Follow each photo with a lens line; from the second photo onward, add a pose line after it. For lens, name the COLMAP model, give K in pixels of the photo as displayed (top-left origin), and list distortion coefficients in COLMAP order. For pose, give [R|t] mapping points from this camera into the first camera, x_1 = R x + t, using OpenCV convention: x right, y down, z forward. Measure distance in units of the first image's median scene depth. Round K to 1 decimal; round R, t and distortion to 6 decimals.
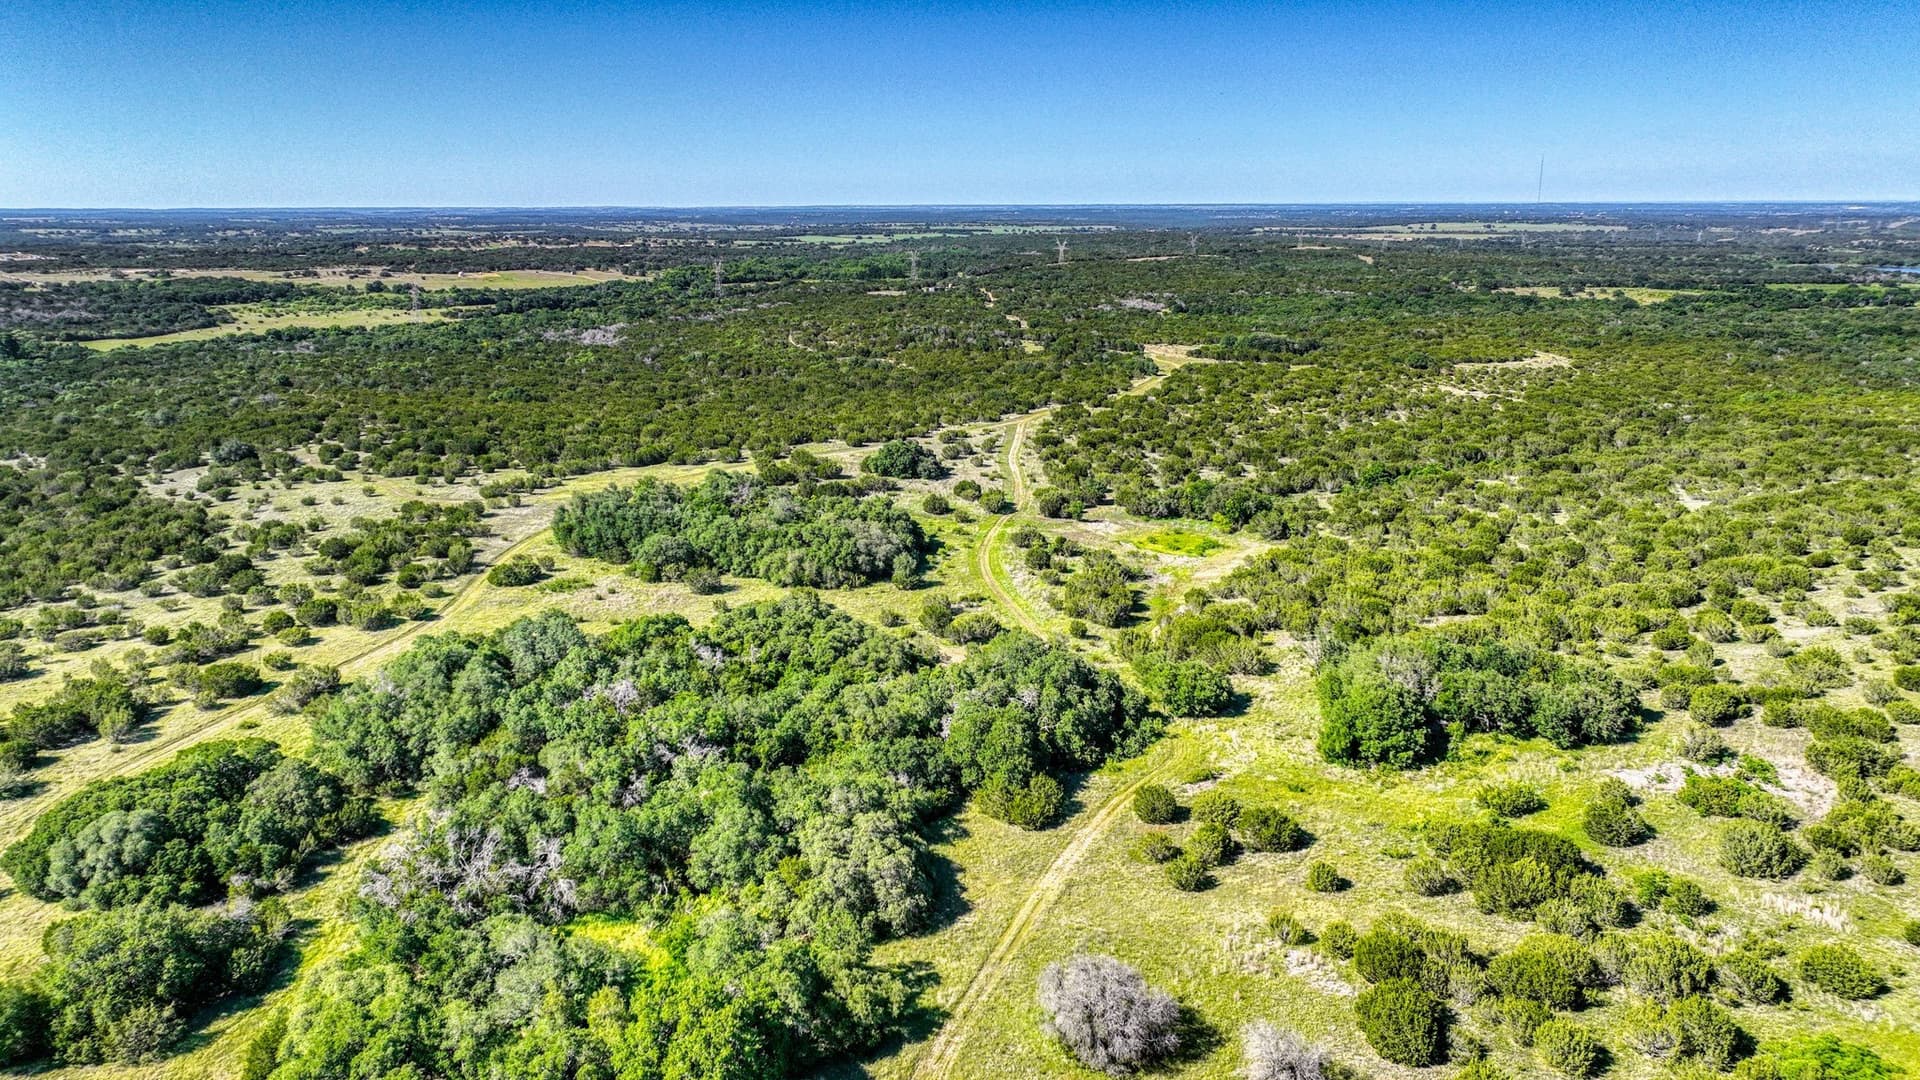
lens RADIAL K [[1345.1, 0, 960.0], [0, 1345.1, 540.0], [0, 0, 1]] dist [-0.011323, 0.030153]
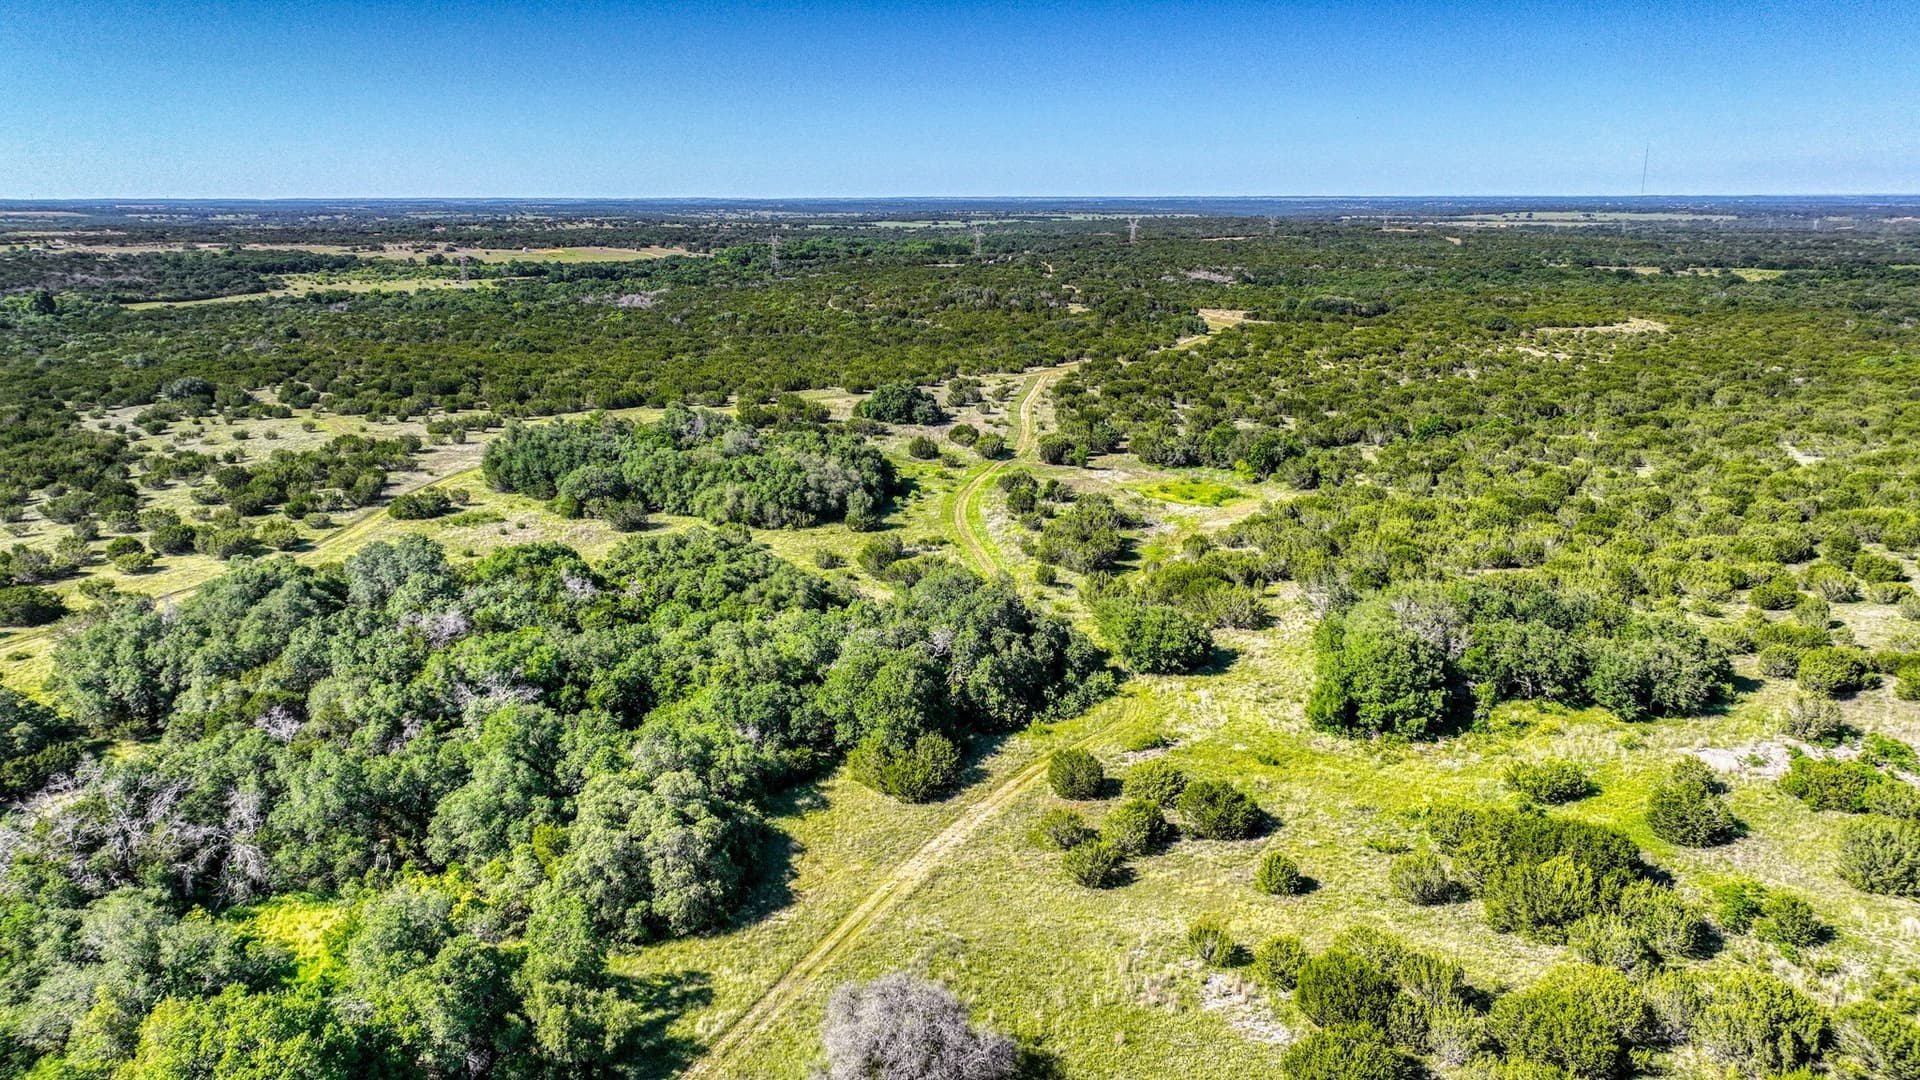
lens RADIAL K [[1345.1, 0, 960.0], [0, 1345.1, 540.0], [0, 0, 1]] dist [-0.011323, 0.030153]
pose [[0.998084, 0.016828, -0.059545, 0.079905], [-0.016534, 0.999849, 0.005420, 0.038797], [0.059627, -0.004425, 0.998211, 0.149176]]
